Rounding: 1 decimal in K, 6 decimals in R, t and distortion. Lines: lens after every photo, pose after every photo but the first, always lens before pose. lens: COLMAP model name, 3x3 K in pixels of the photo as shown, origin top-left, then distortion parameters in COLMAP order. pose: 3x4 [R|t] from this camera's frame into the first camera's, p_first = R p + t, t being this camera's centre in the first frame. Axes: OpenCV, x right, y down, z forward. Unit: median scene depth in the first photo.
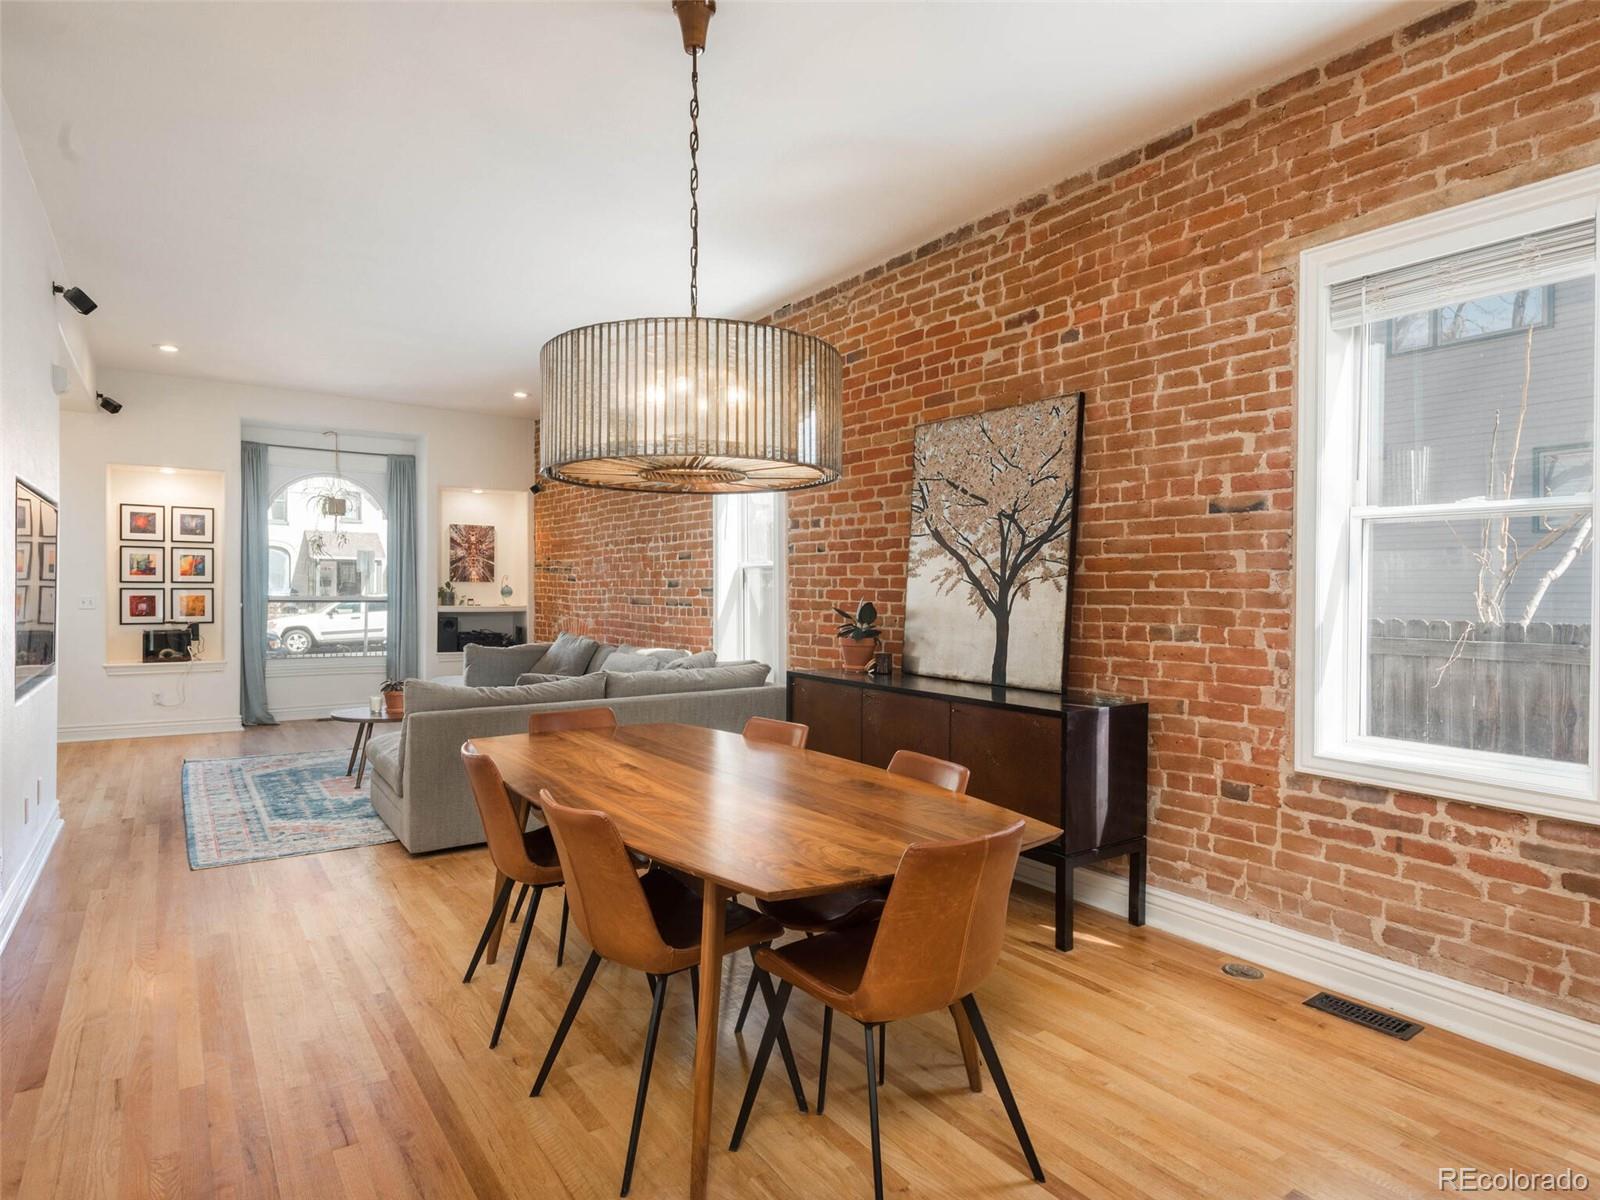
lens RADIAL K [[908.3, 0, 786.6], [0, 908.3, 596.5], [0, 0, 1]] dist [0.021454, -0.006471]
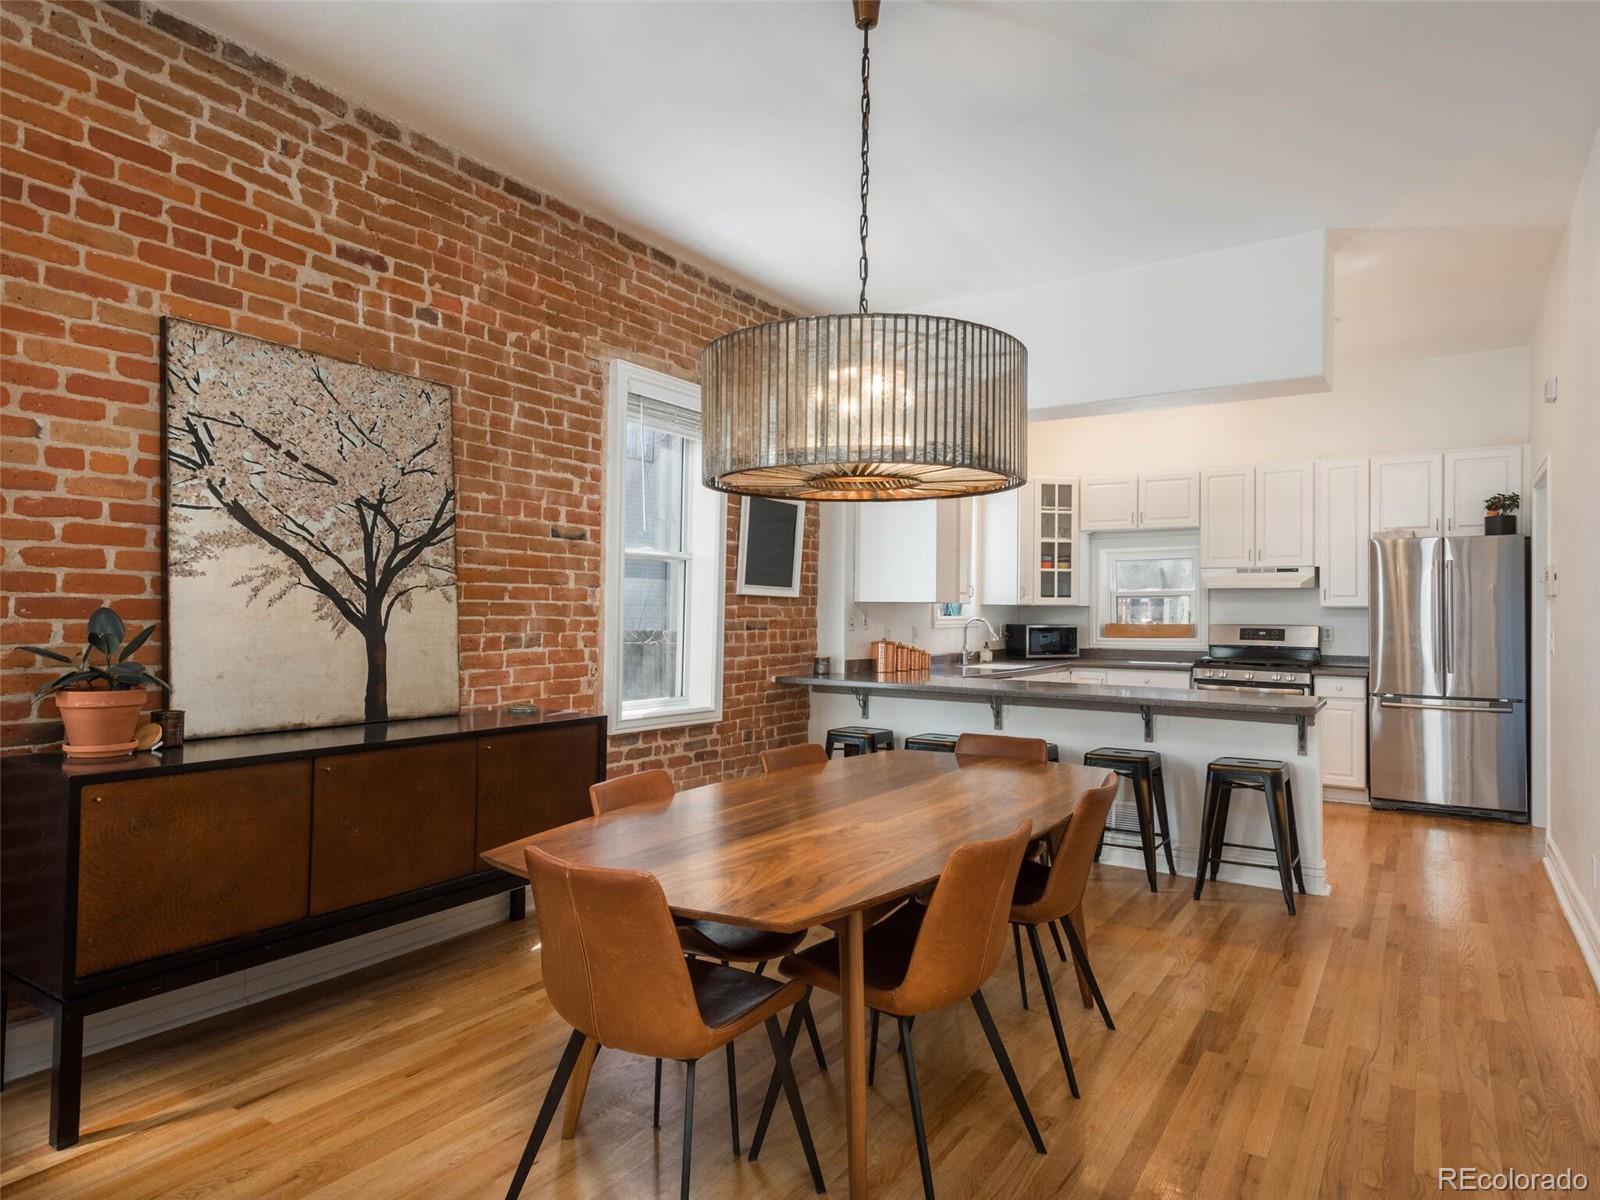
lens RADIAL K [[973.5, 0, 791.7], [0, 973.5, 599.4], [0, 0, 1]] dist [0.022891, -0.005199]
pose [[-0.383503, 0.000157, 0.923539, -0.546127], [-0.005976, 0.999979, -0.002652, -0.006035], [-0.923520, -0.006536, -0.383494, 0.799389]]
